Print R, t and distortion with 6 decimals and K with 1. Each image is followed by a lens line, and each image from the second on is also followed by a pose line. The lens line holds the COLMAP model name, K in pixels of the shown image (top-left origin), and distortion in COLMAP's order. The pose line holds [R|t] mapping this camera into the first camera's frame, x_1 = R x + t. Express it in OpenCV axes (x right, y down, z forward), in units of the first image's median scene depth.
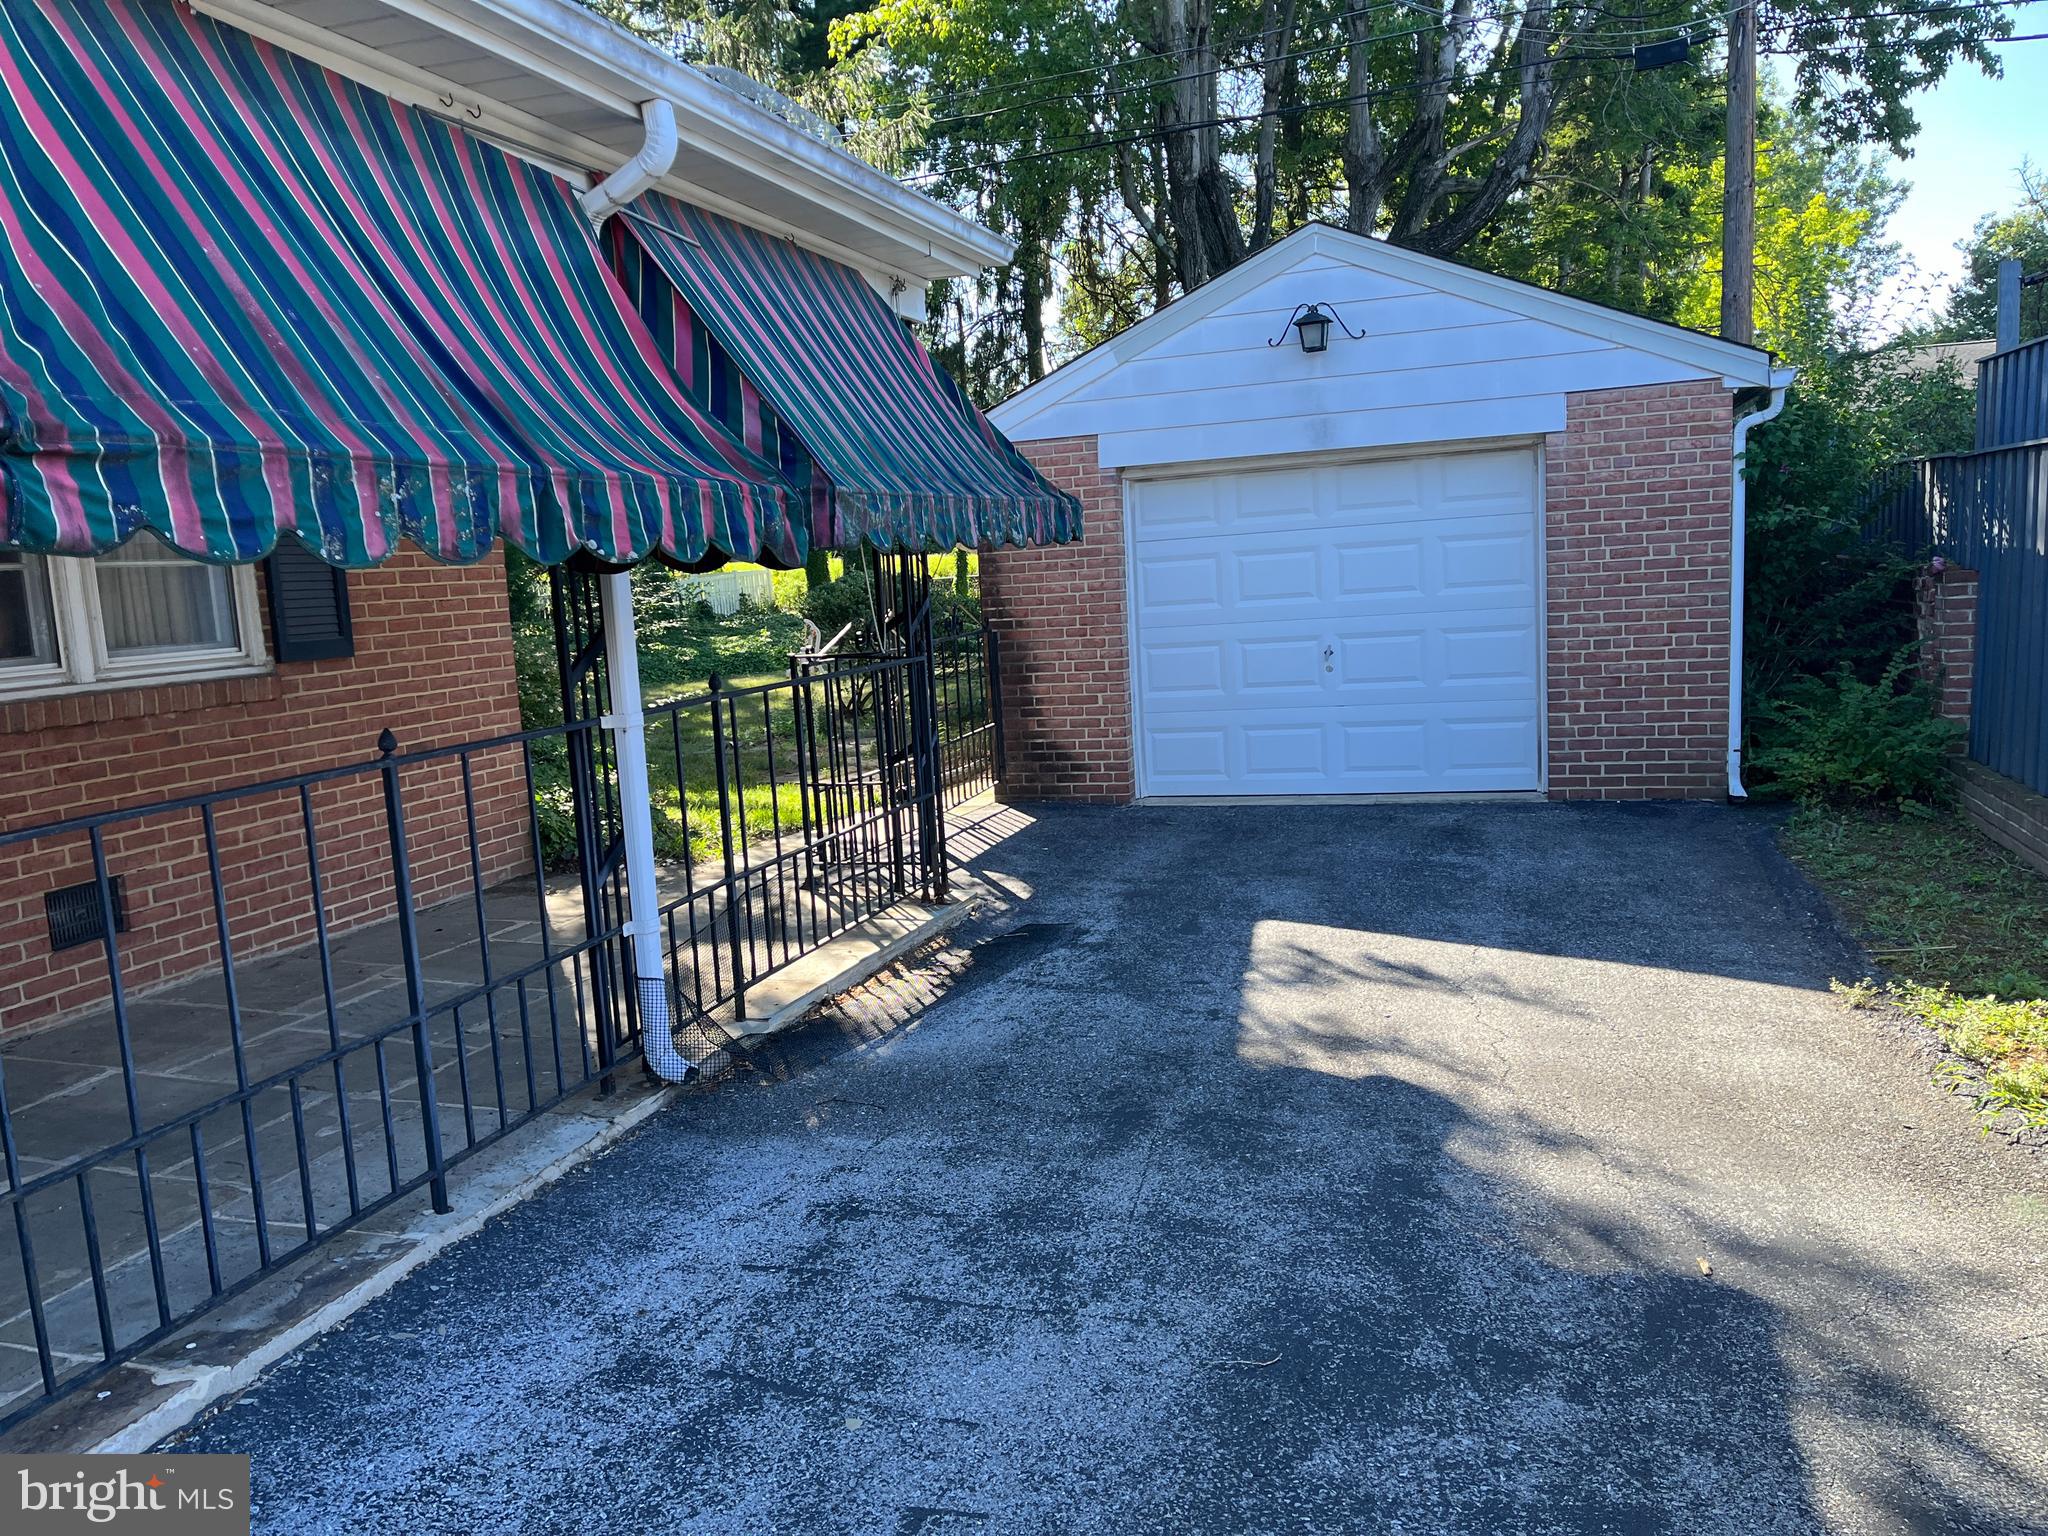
lens RADIAL K [[1550.6, 0, 1020.0], [0, 1550.6, 786.4], [0, 0, 1]] dist [0.056024, -0.052736]
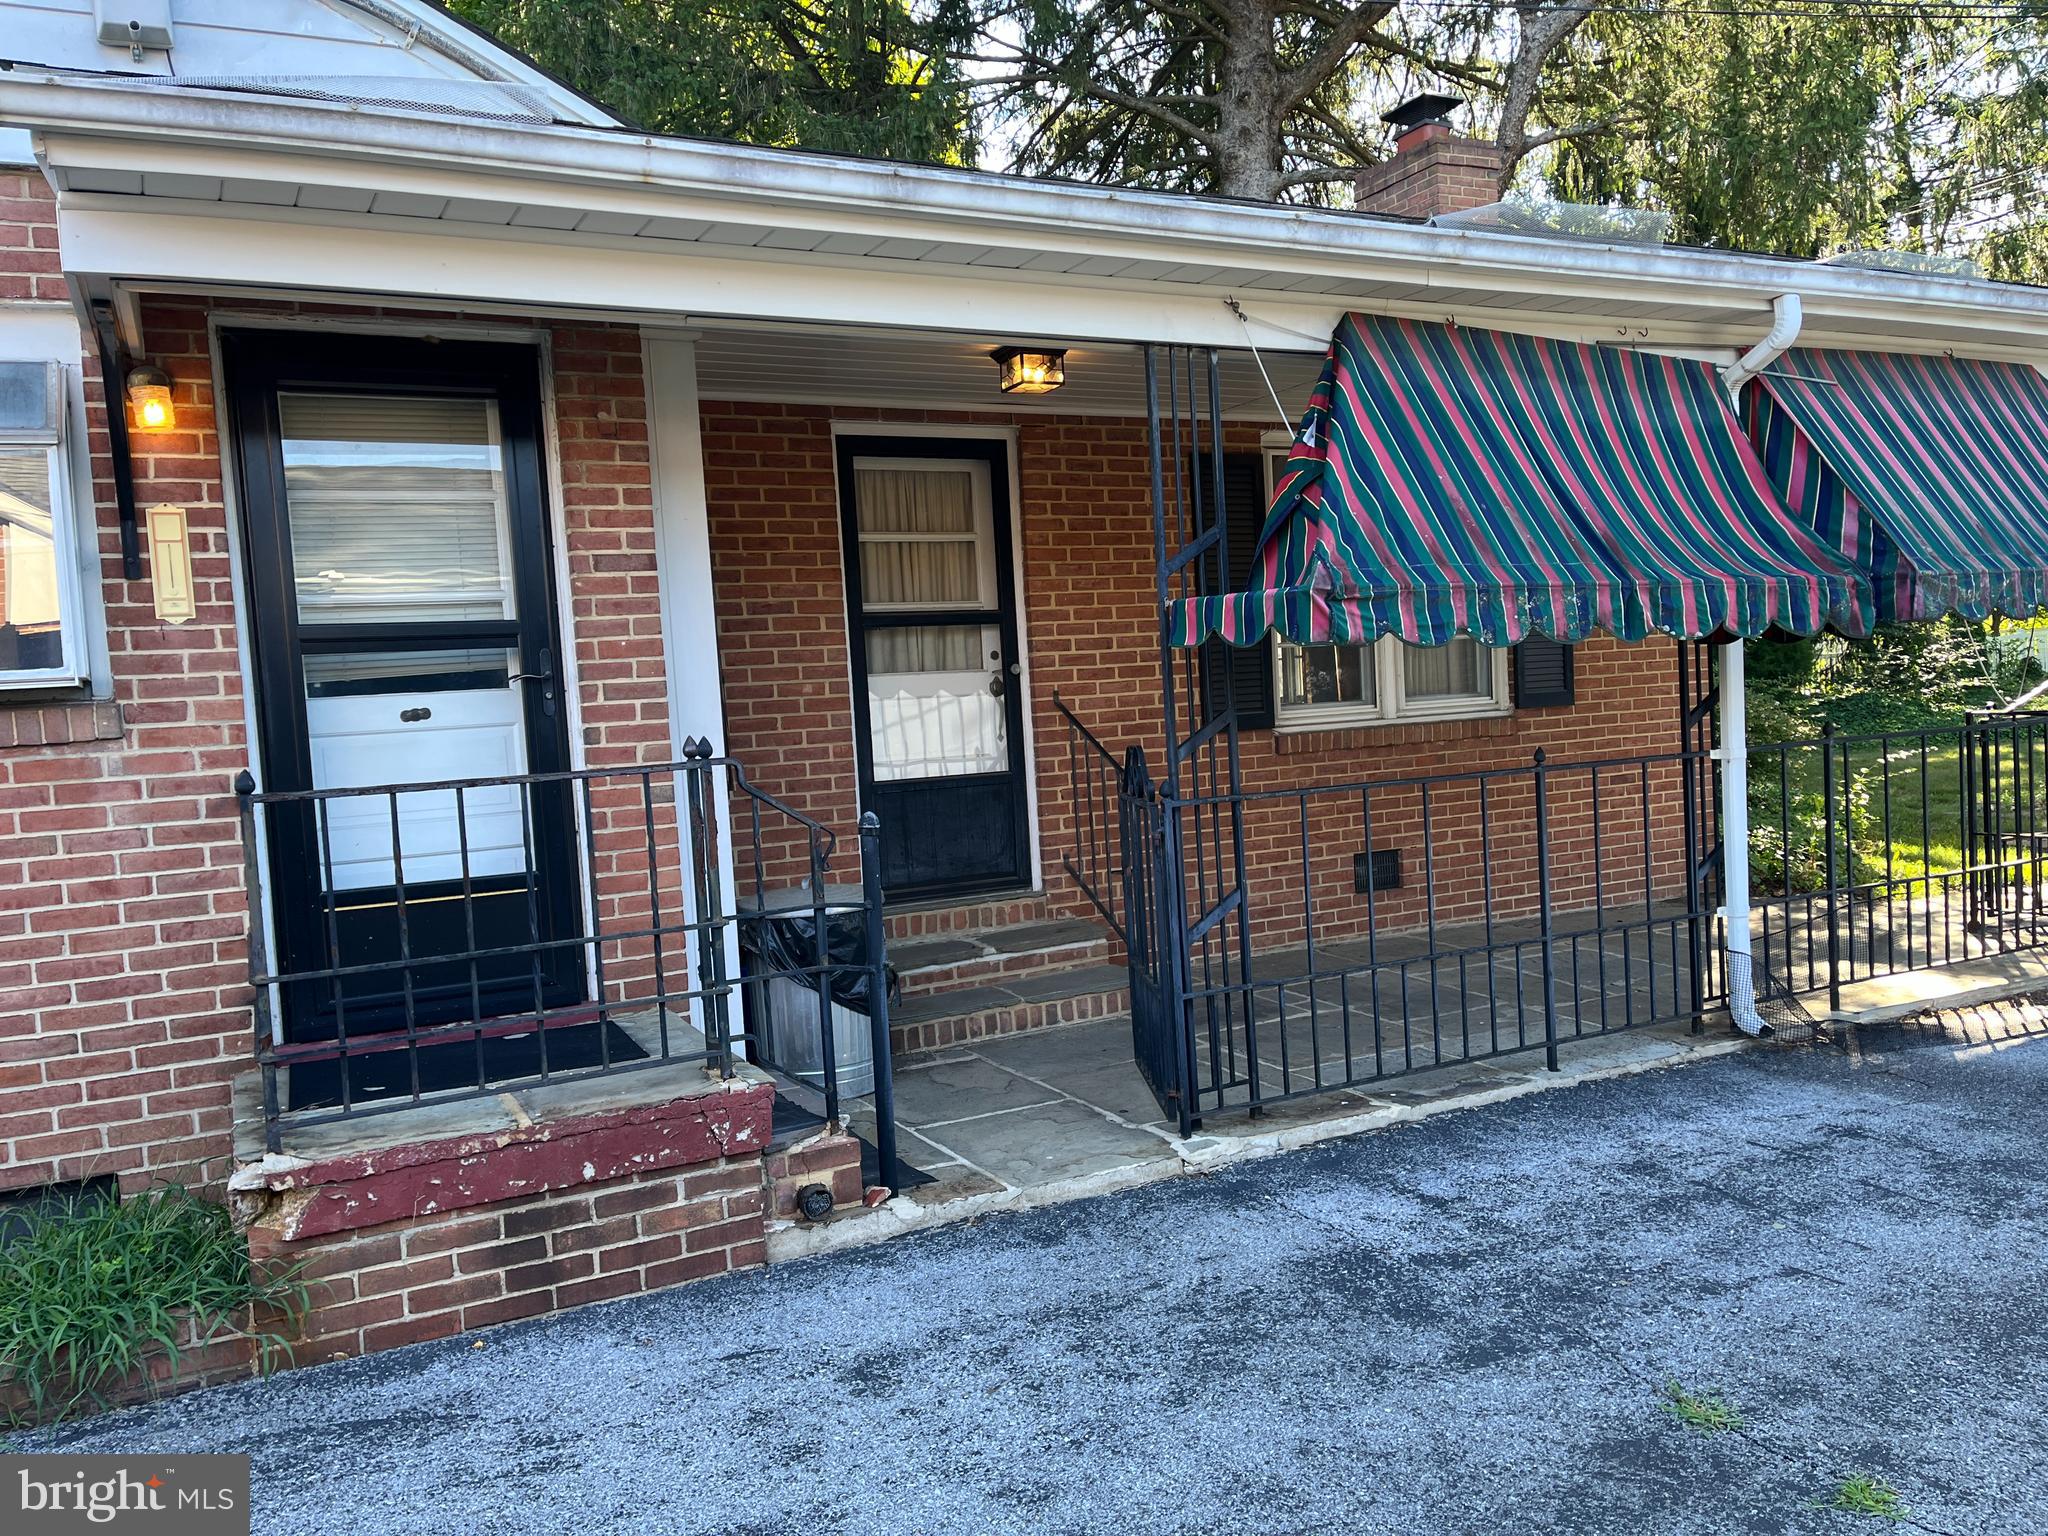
lens RADIAL K [[1550.6, 0, 1021.9], [0, 1550.6, 768.6], [0, 0, 1]] dist [0.056024, -0.052736]
pose [[0.703422, 0.049912, -0.709018, 0.317070], [-0.083569, 0.996420, -0.012764, 0.044706], [0.705843, 0.068230, 0.705075, -0.431350]]
